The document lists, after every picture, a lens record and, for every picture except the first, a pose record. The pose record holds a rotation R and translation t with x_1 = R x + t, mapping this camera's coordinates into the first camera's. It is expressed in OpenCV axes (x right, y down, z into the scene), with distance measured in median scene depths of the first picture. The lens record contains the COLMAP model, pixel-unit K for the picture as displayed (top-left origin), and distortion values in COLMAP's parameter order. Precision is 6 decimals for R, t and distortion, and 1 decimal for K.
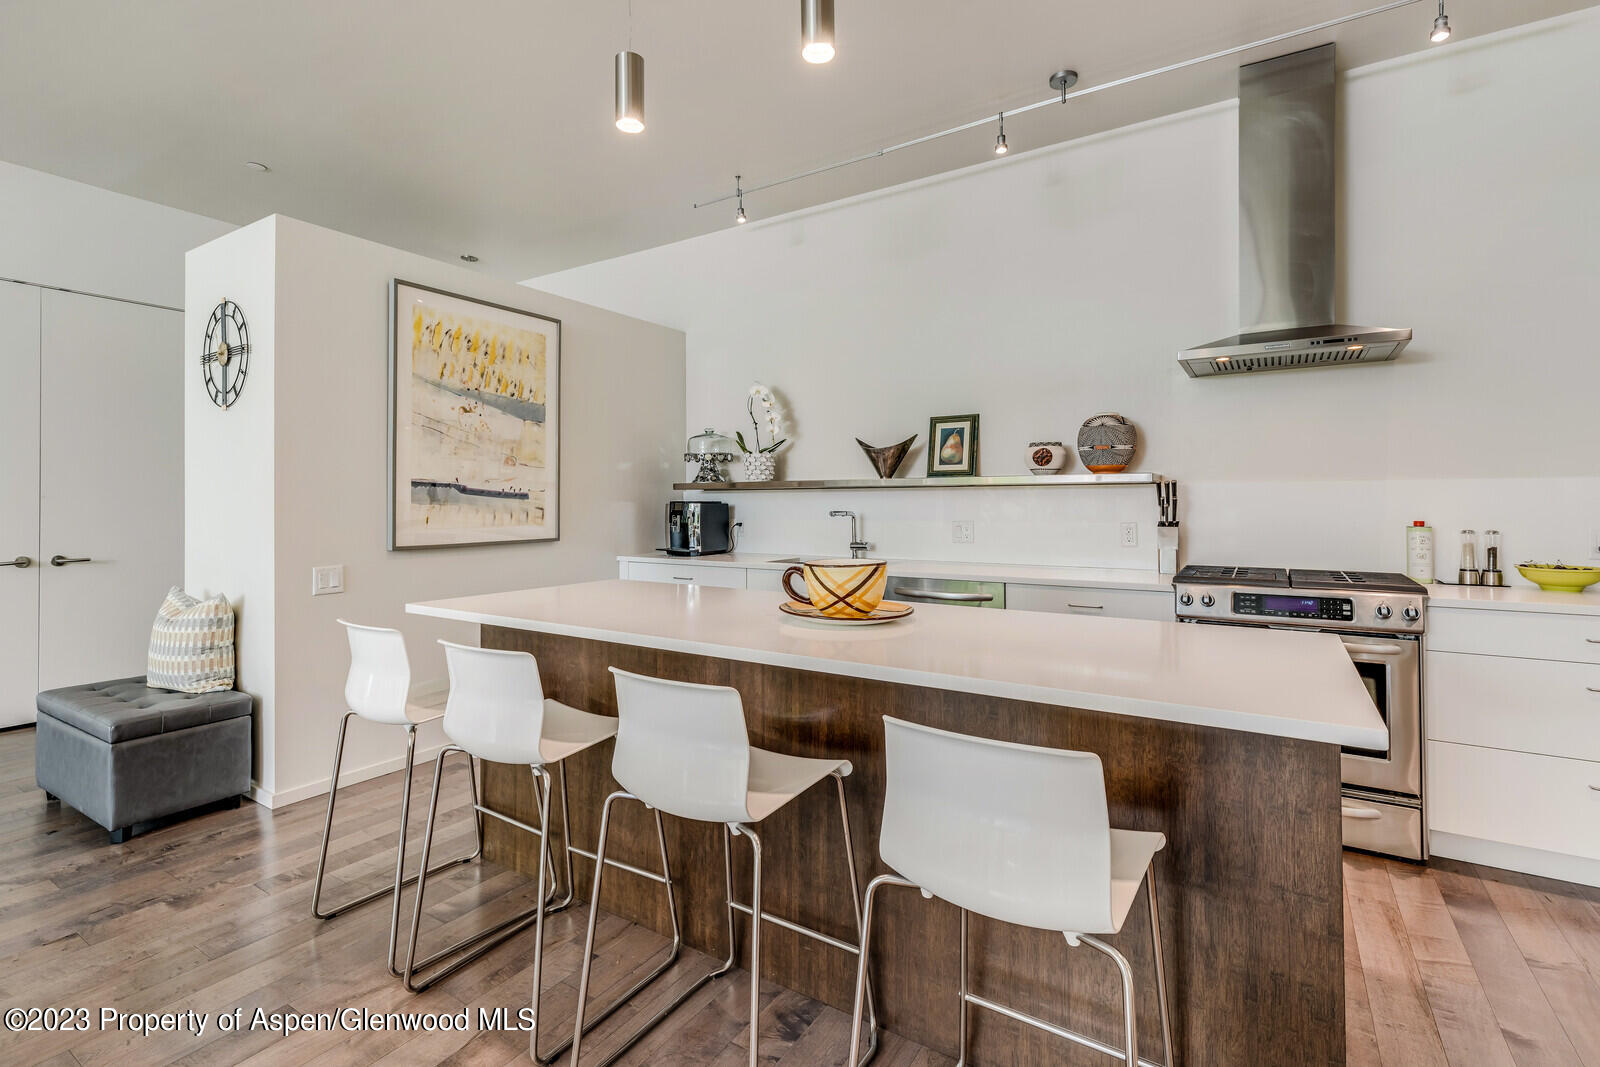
lens RADIAL K [[733.8, 0, 811.4], [0, 733.8, 502.8], [0, 0, 1]] dist [0.002576, 0.000214]
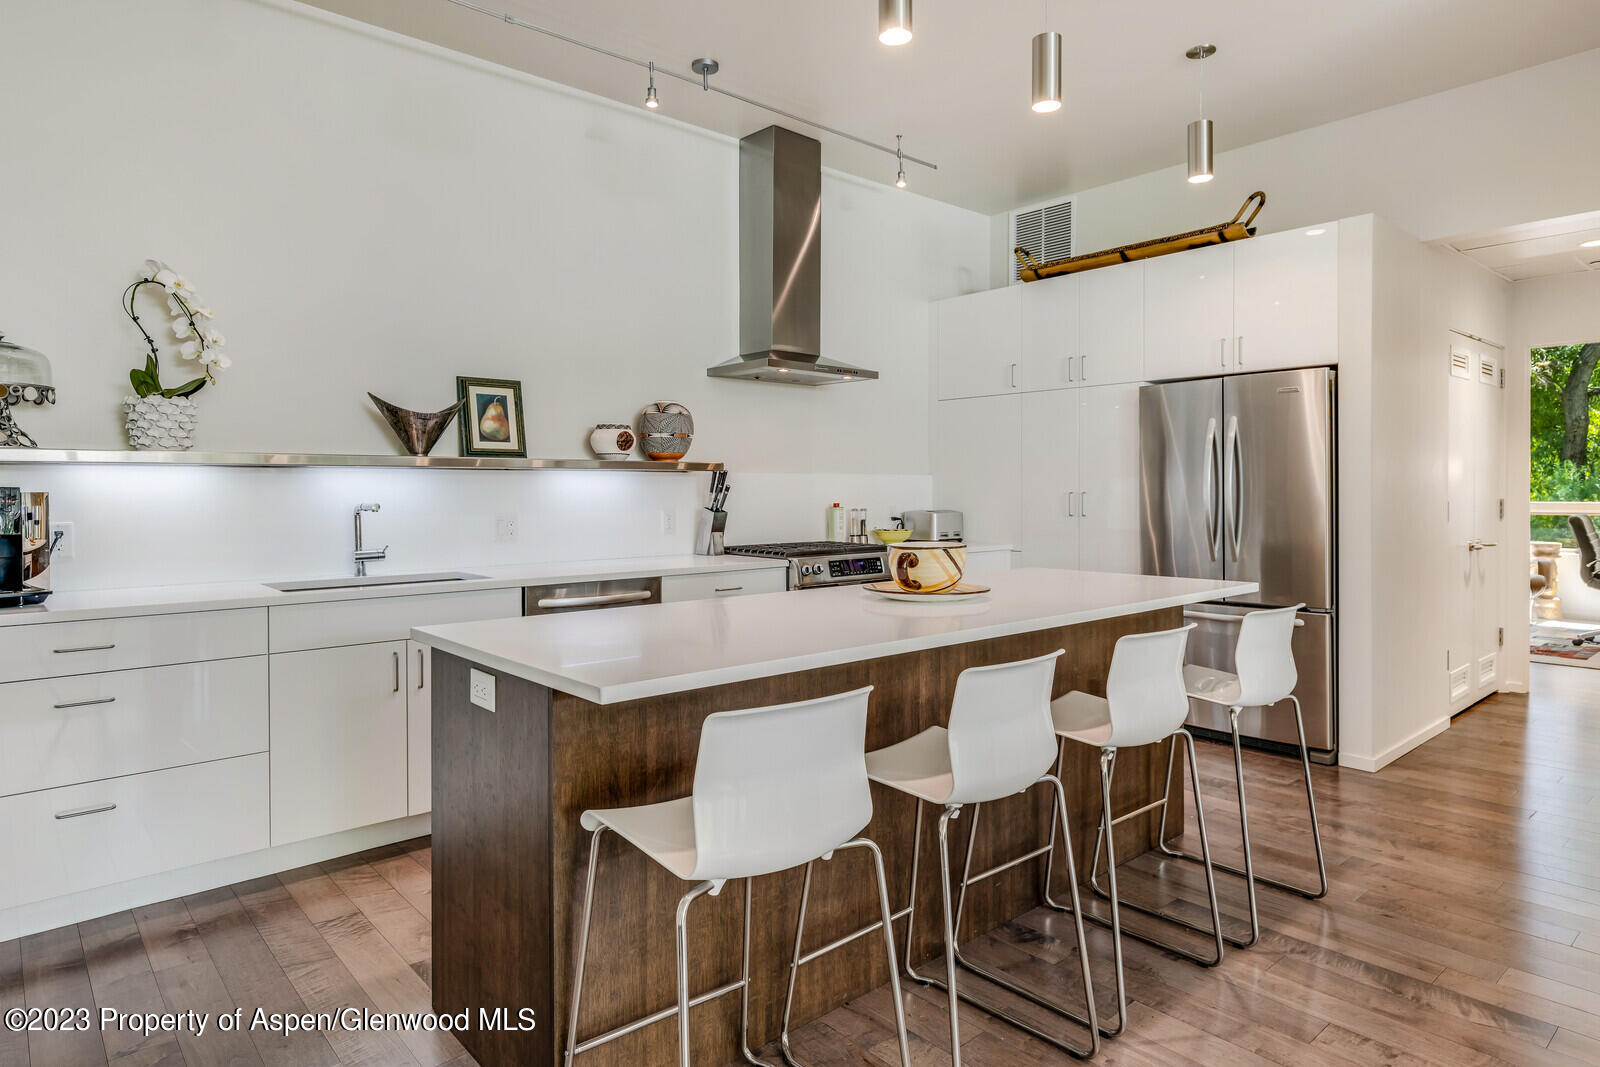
lens RADIAL K [[915.2, 0, 799.0], [0, 915.2, 517.9], [0, 0, 1]] dist [0.000389, -0.000041]
pose [[0.291544, -0.027644, 0.956158, -0.714311], [0.001156, 0.999592, 0.028547, 0.001863], [-0.956557, -0.007217, 0.291457, 0.445057]]
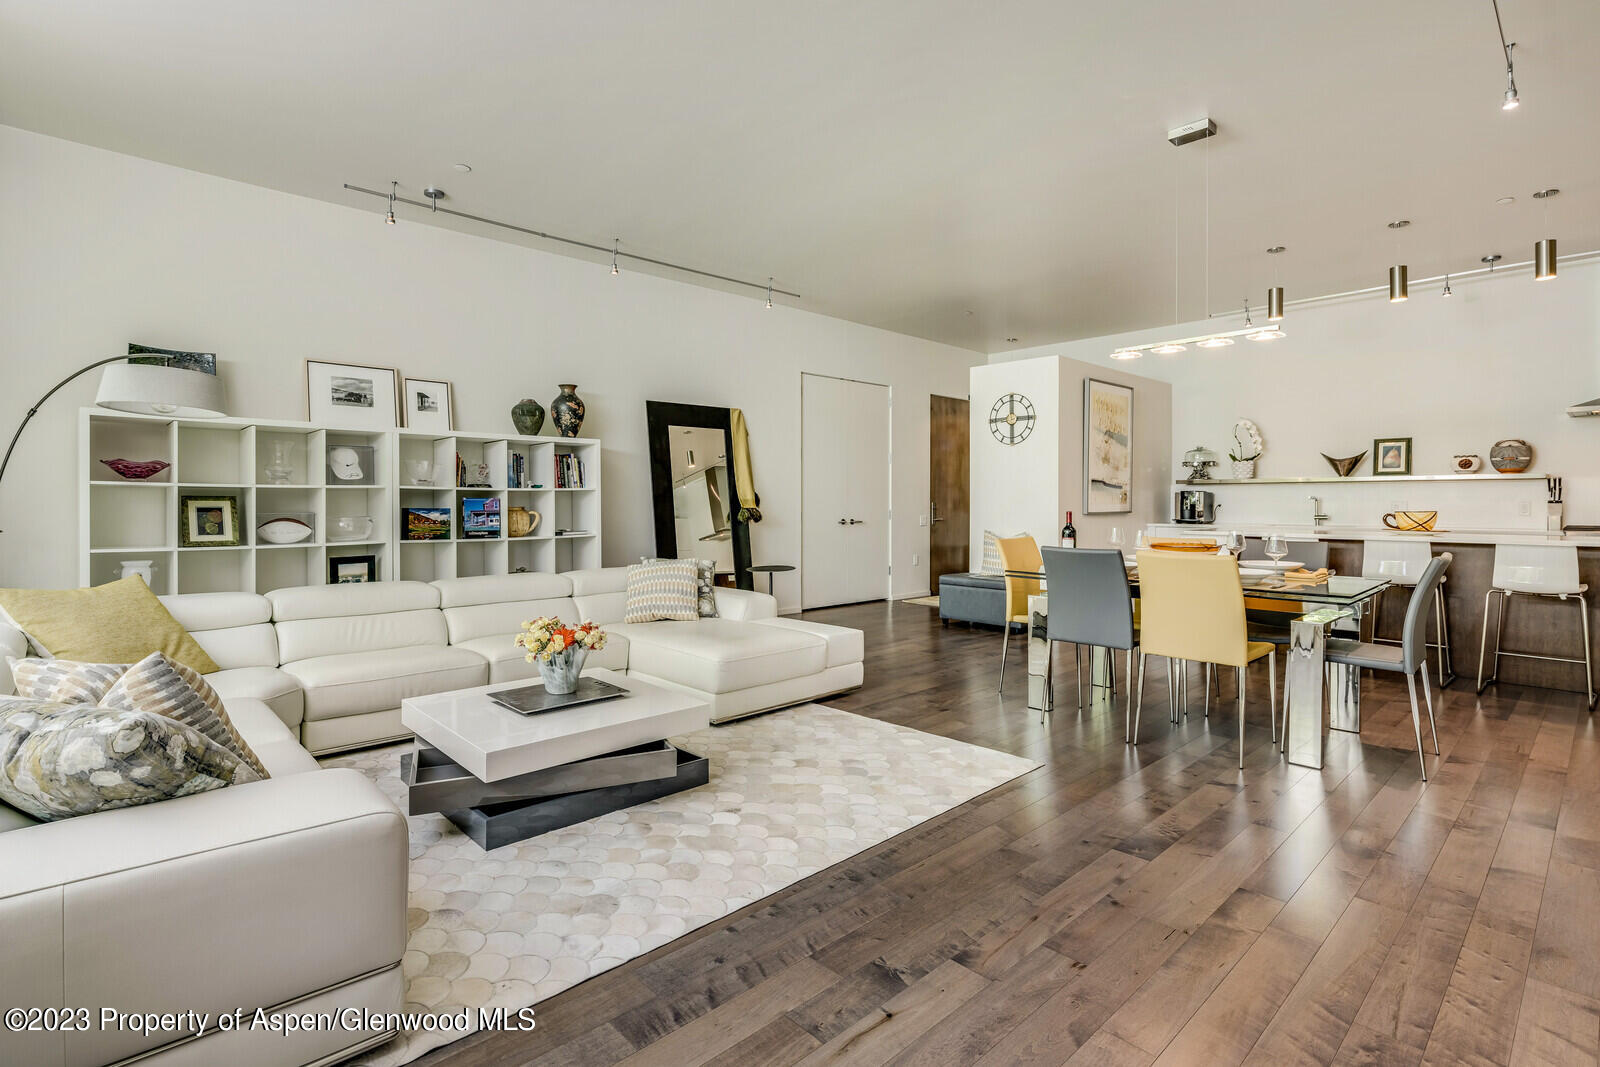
lens RADIAL K [[771.1, 0, 798.7], [0, 771.1, 509.1], [0, 0, 1]] dist [-0.004267, -0.001011]
pose [[0.966674, 0.004701, -0.255968, -0.732281], [-0.002381, 0.999953, 0.009374, 0.030875], [0.256000, -0.008452, 0.966640, -1.142584]]
